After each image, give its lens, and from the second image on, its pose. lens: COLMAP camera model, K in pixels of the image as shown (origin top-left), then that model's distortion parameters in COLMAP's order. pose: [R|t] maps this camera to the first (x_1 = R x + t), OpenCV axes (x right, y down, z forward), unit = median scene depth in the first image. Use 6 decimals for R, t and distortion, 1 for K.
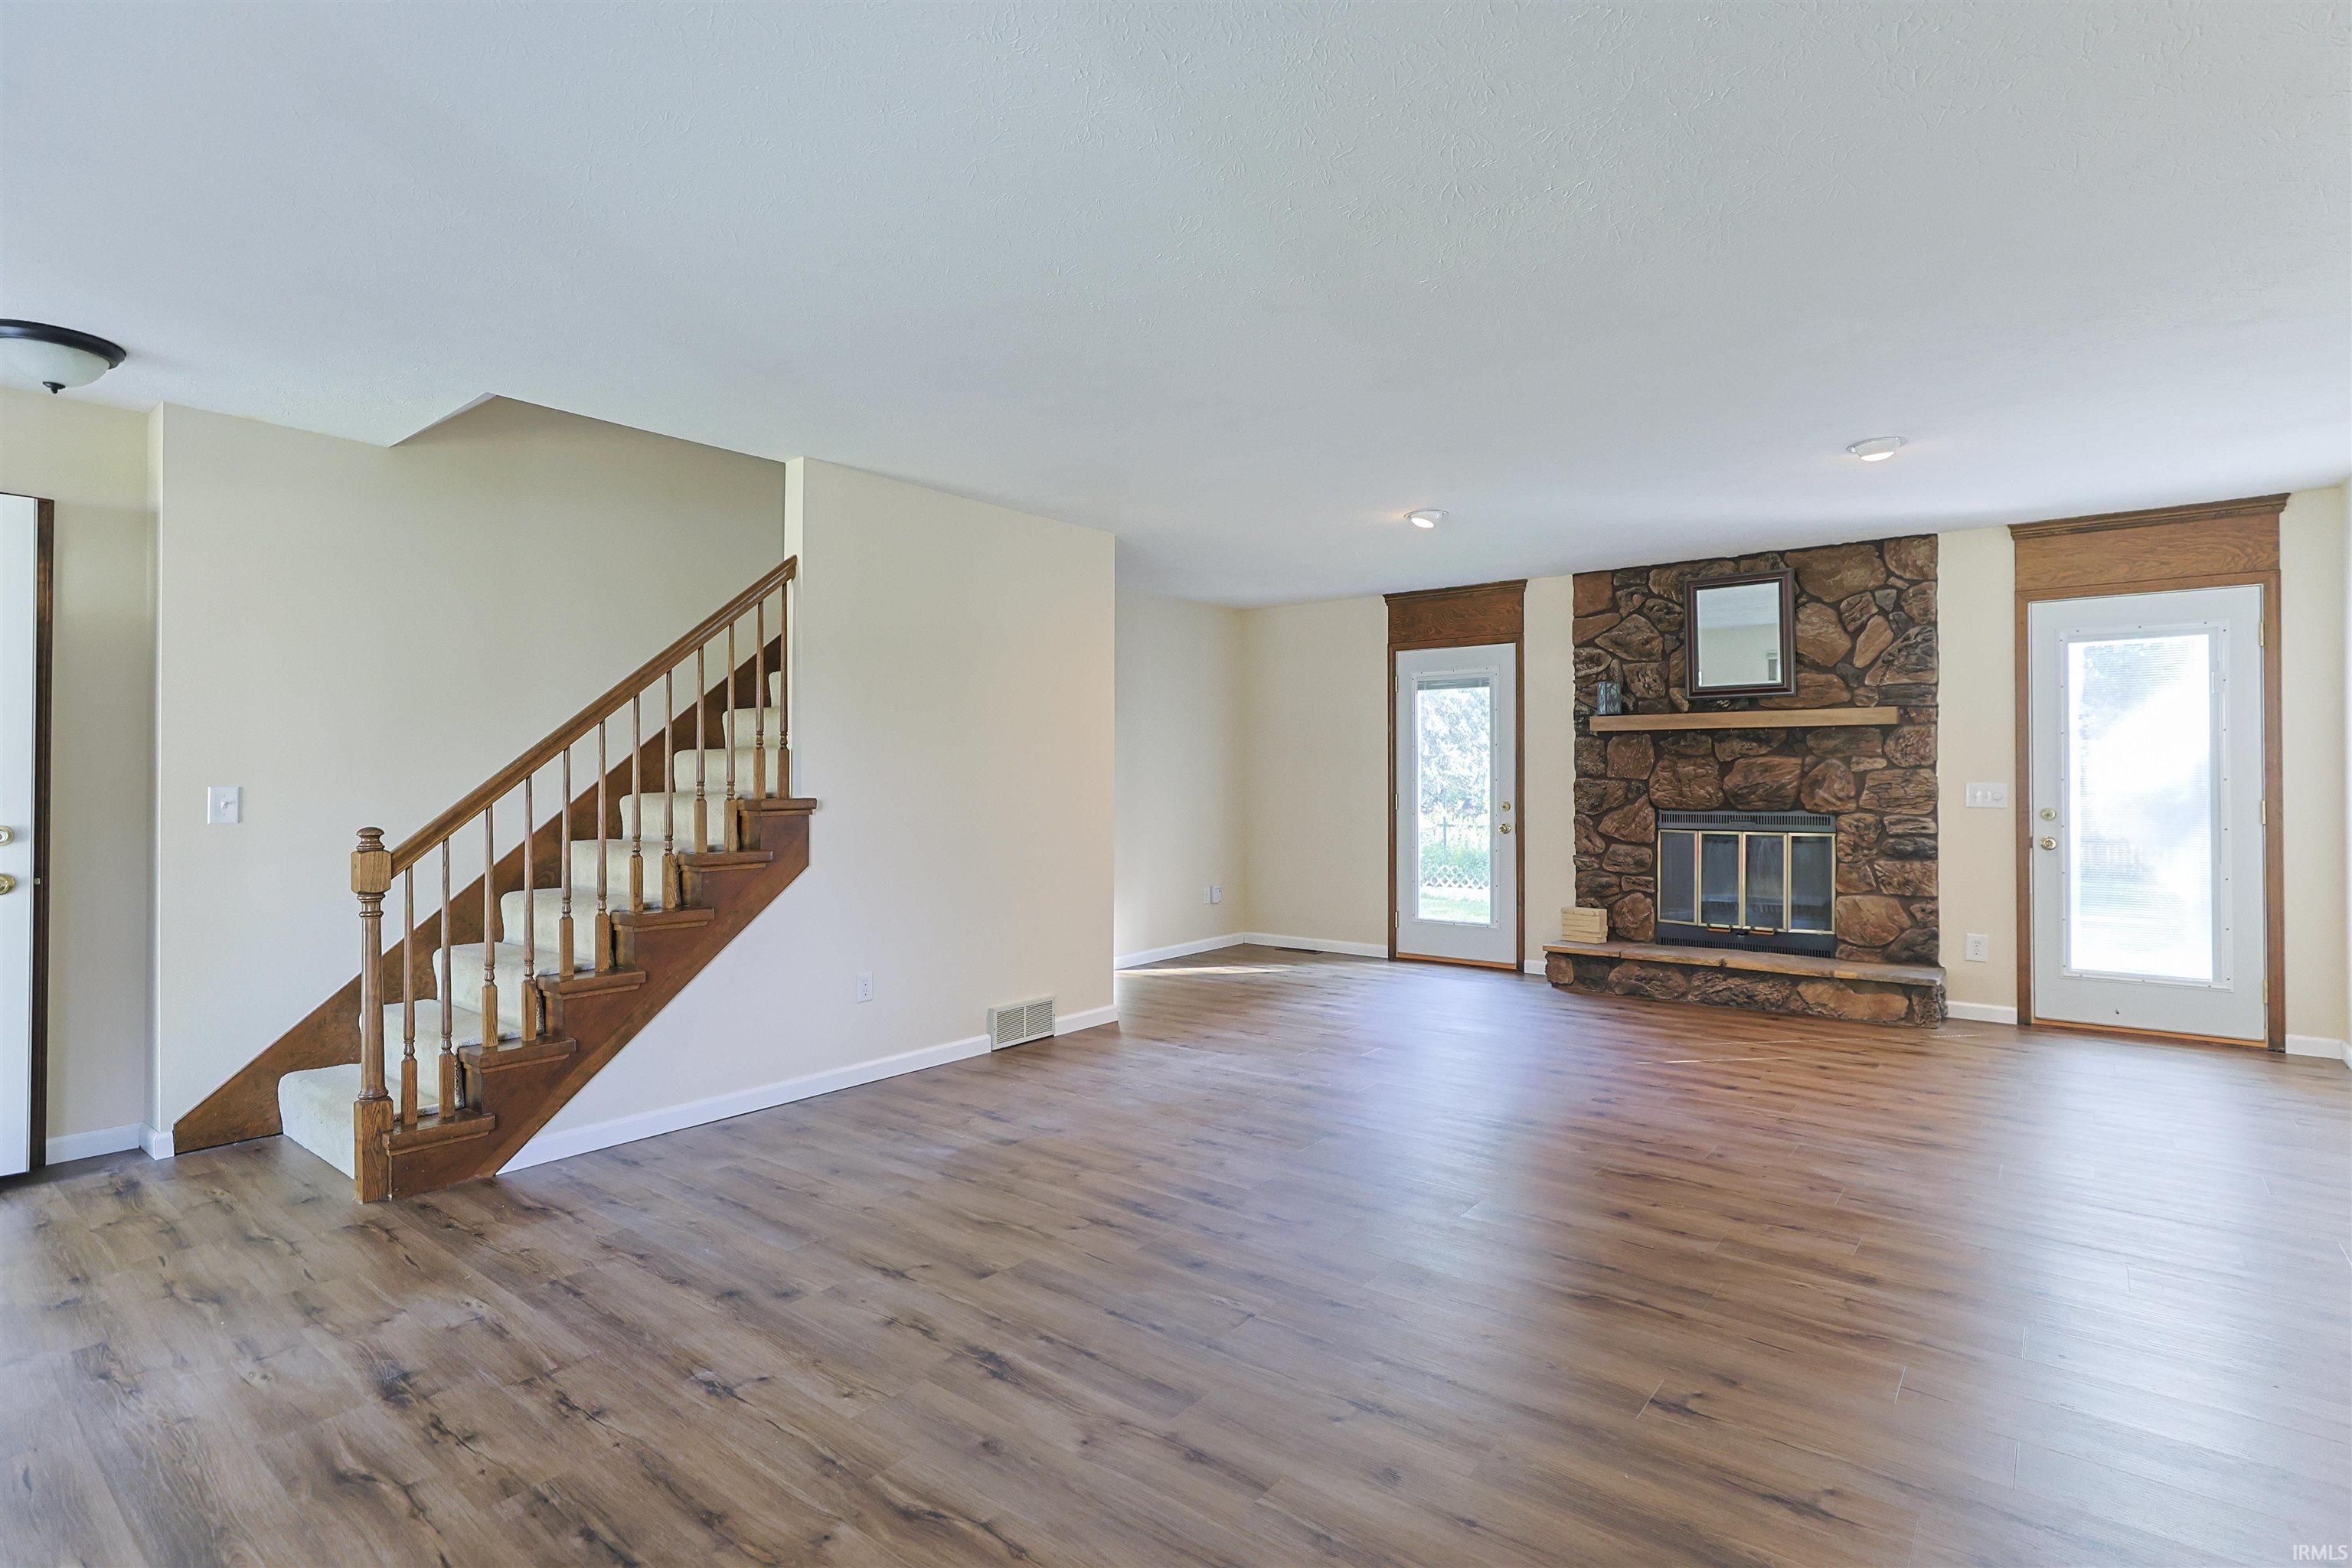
lens RADIAL K [[1119.4, 0, 1183.3], [0, 1119.4, 767.2], [0, 0, 1]] dist [-0.021292, 0.013389]
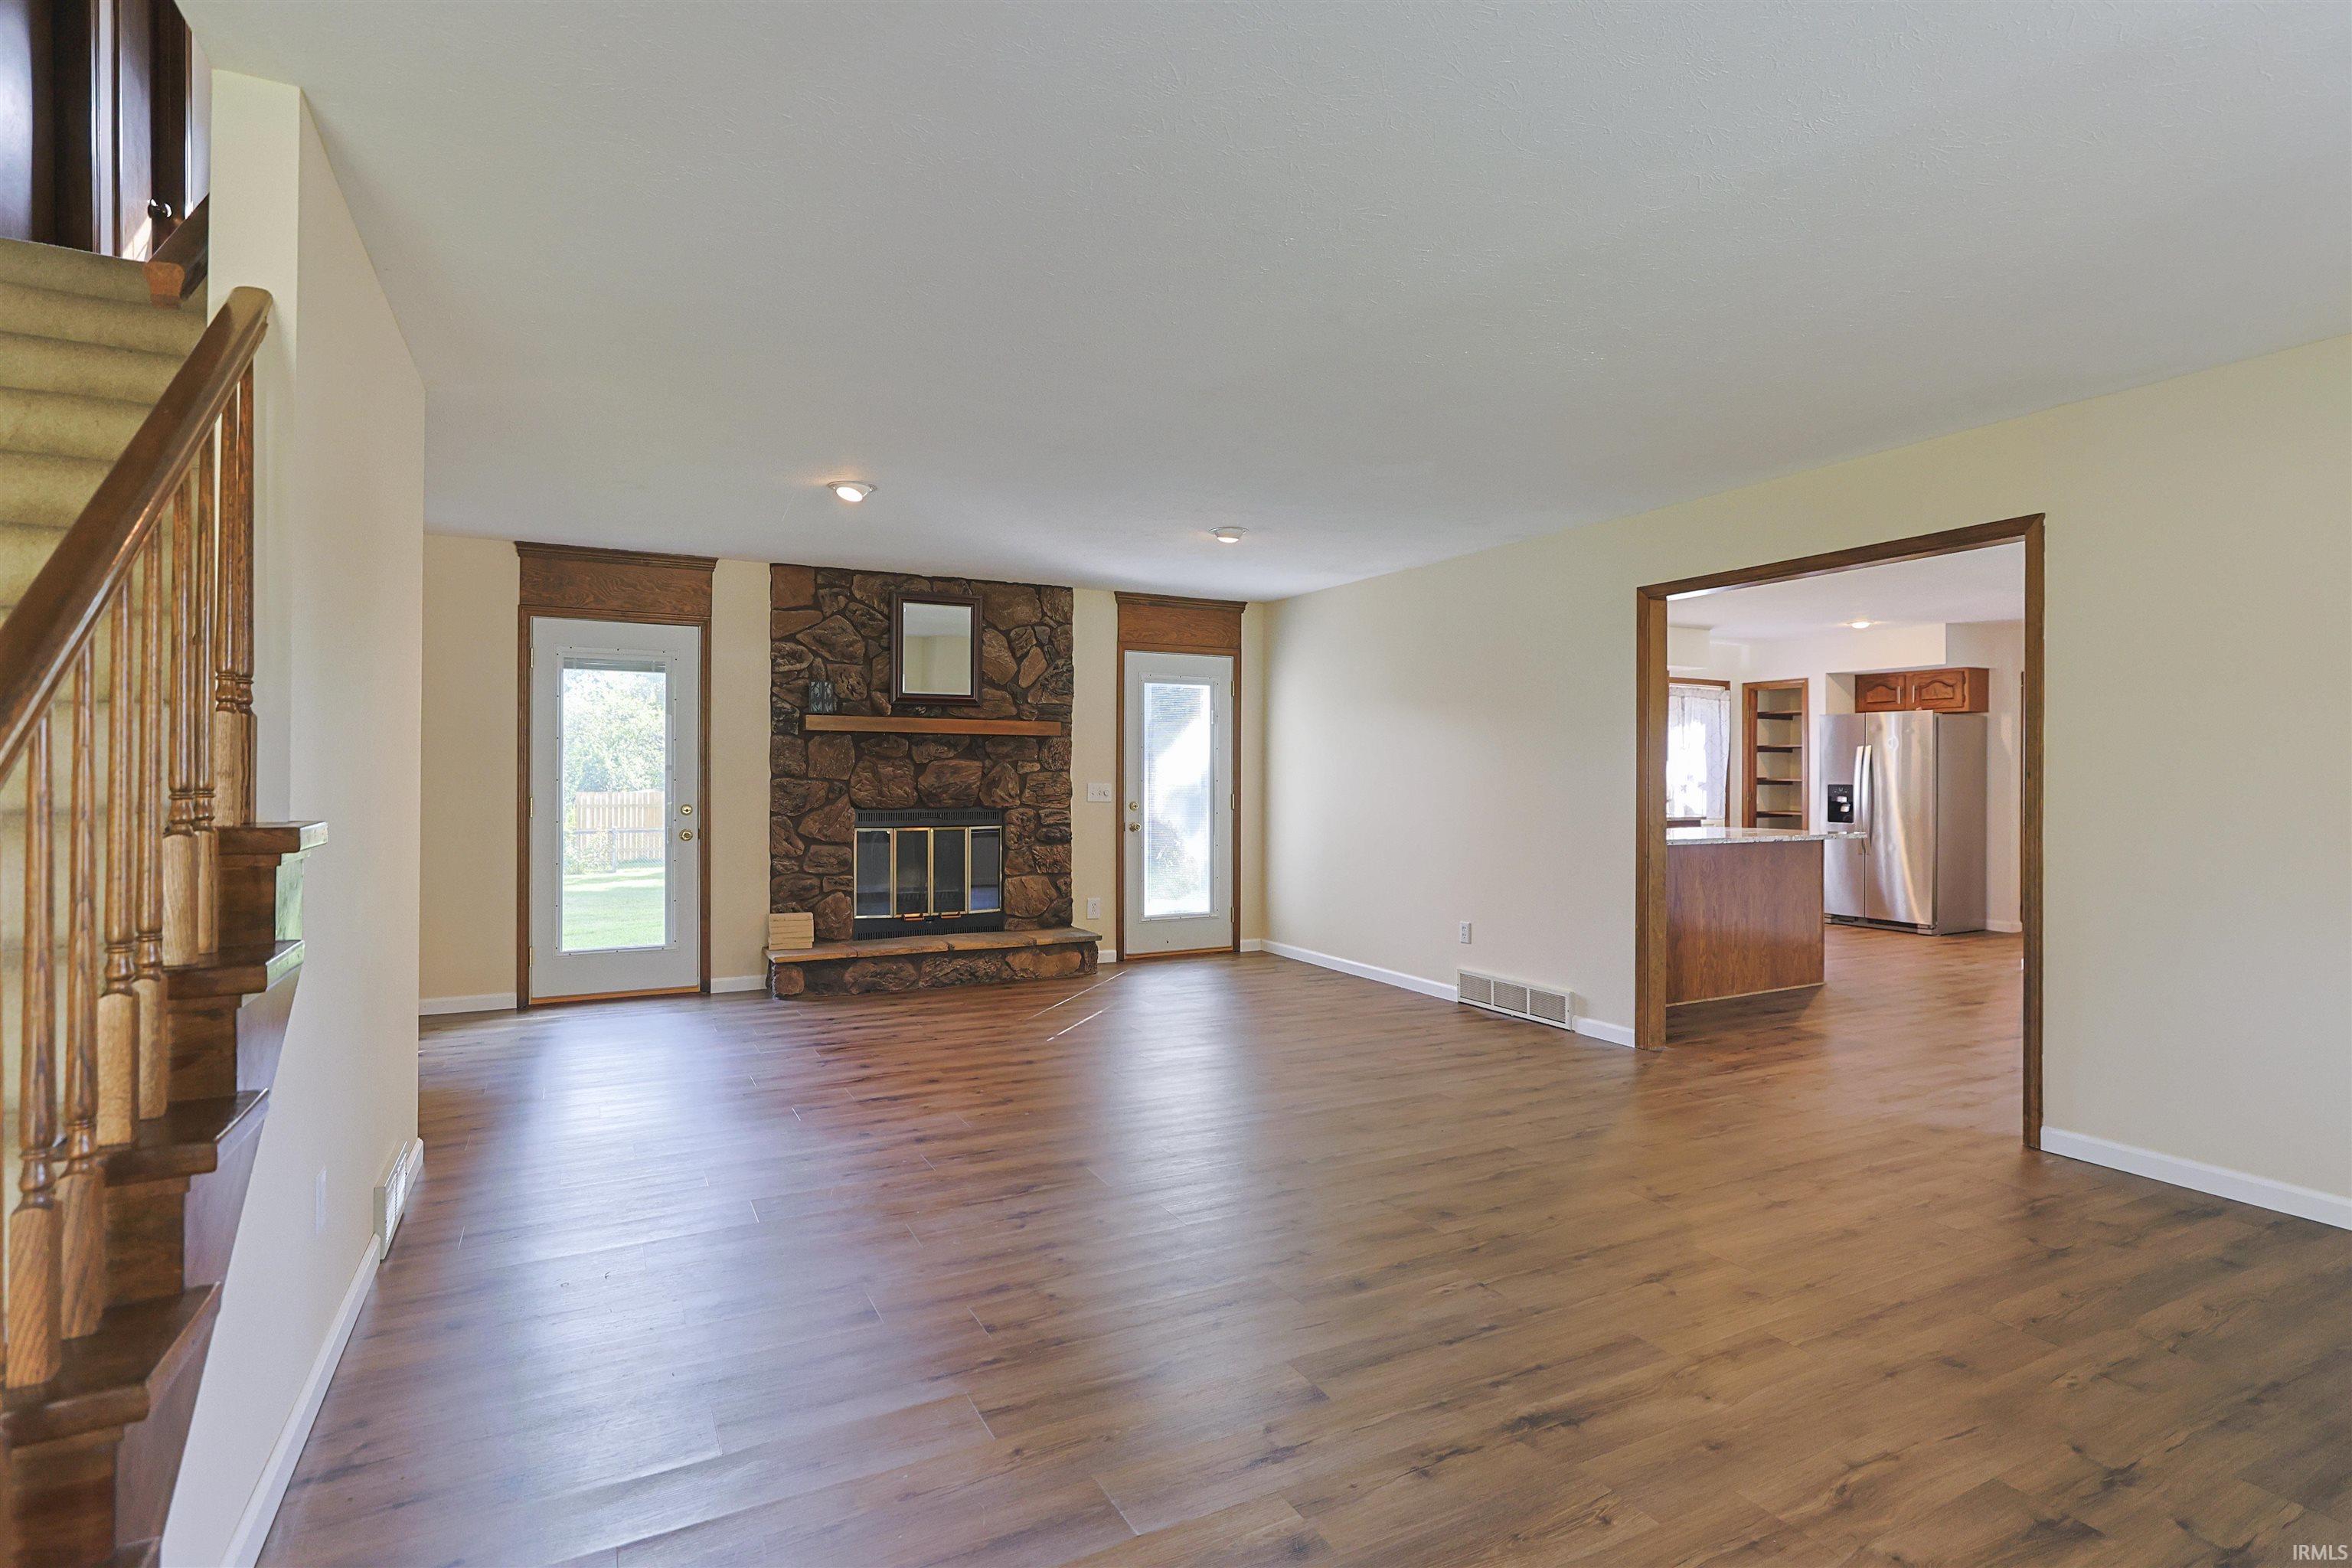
lens RADIAL K [[1119.4, 0, 1183.3], [0, 1119.4, 767.2], [0, 0, 1]] dist [-0.021292, 0.013389]
pose [[0.427288, 0.010001, 0.904060, -0.412630], [-0.012929, 0.999904, -0.004950, 0.000740], [-0.904023, -0.009574, 0.427376, 0.320197]]
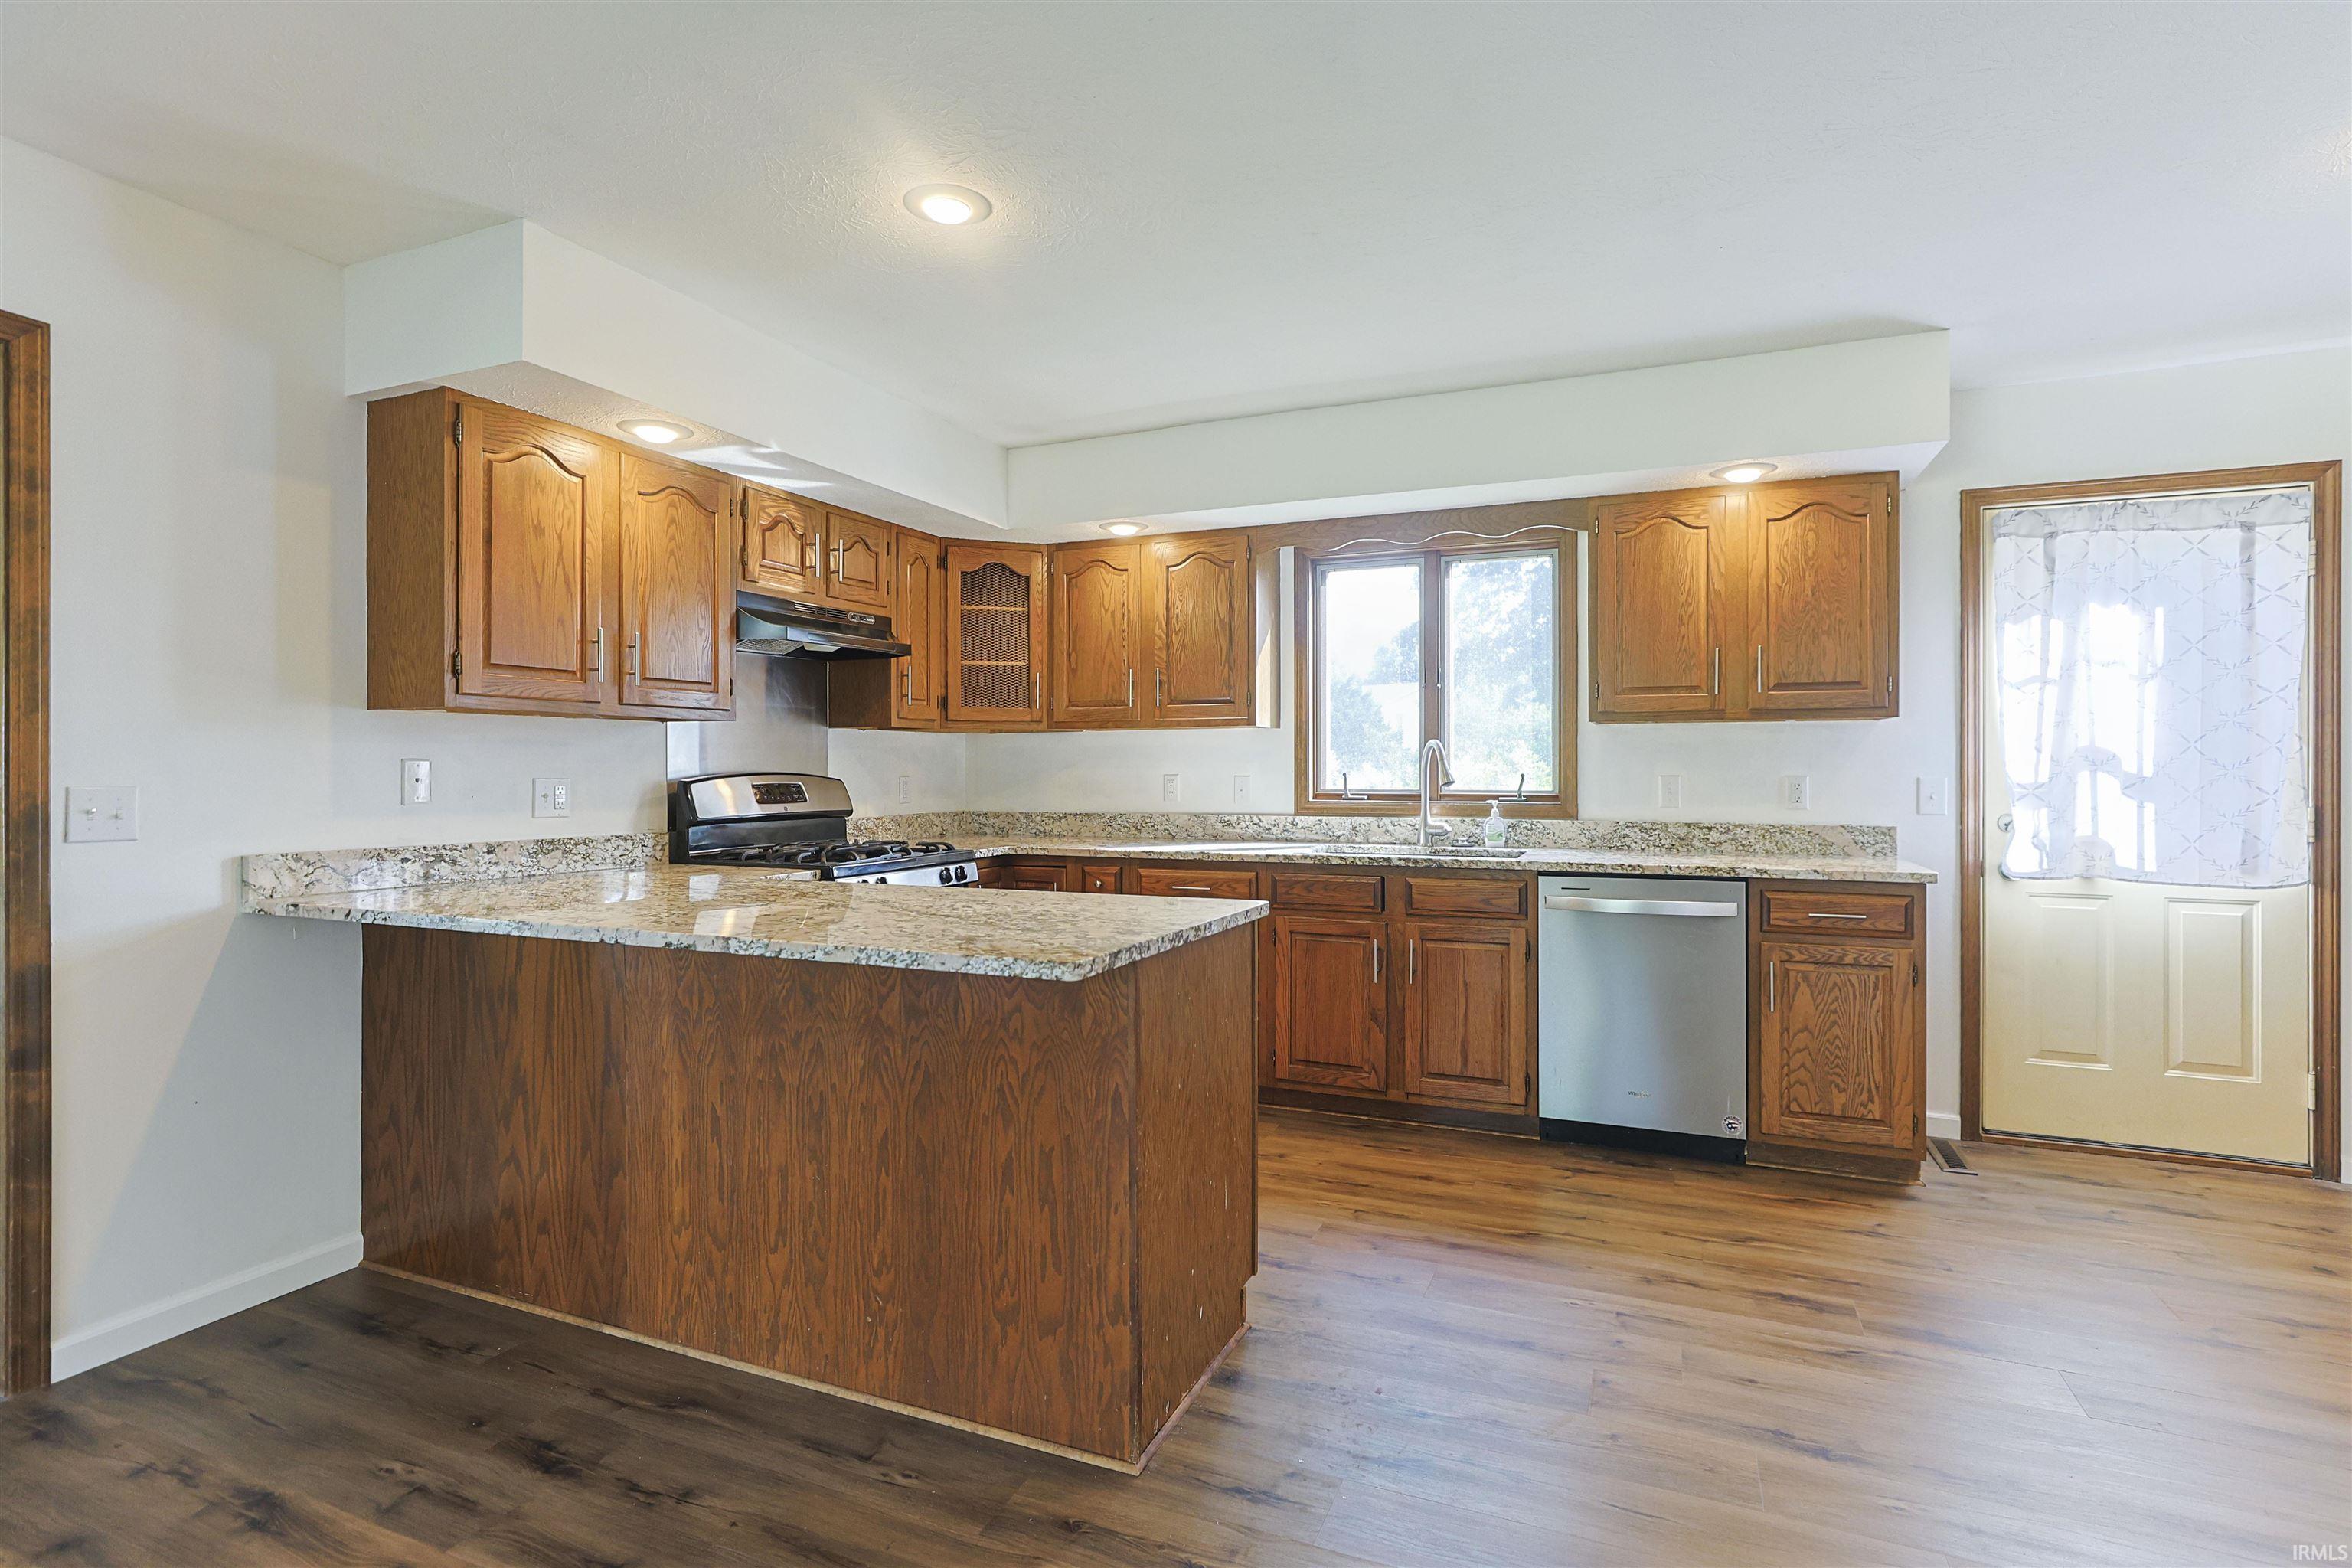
lens RADIAL K [[1144.6, 0, 1177.3], [0, 1144.6, 766.2], [0, 0, 1]] dist [-0.004203, 0.000224]
pose [[0.966970, 0.002614, 0.254876, 0.781409], [-0.003813, 0.999984, 0.004211, -0.000003], [-0.254861, -0.005044, 0.966965, -0.099327]]
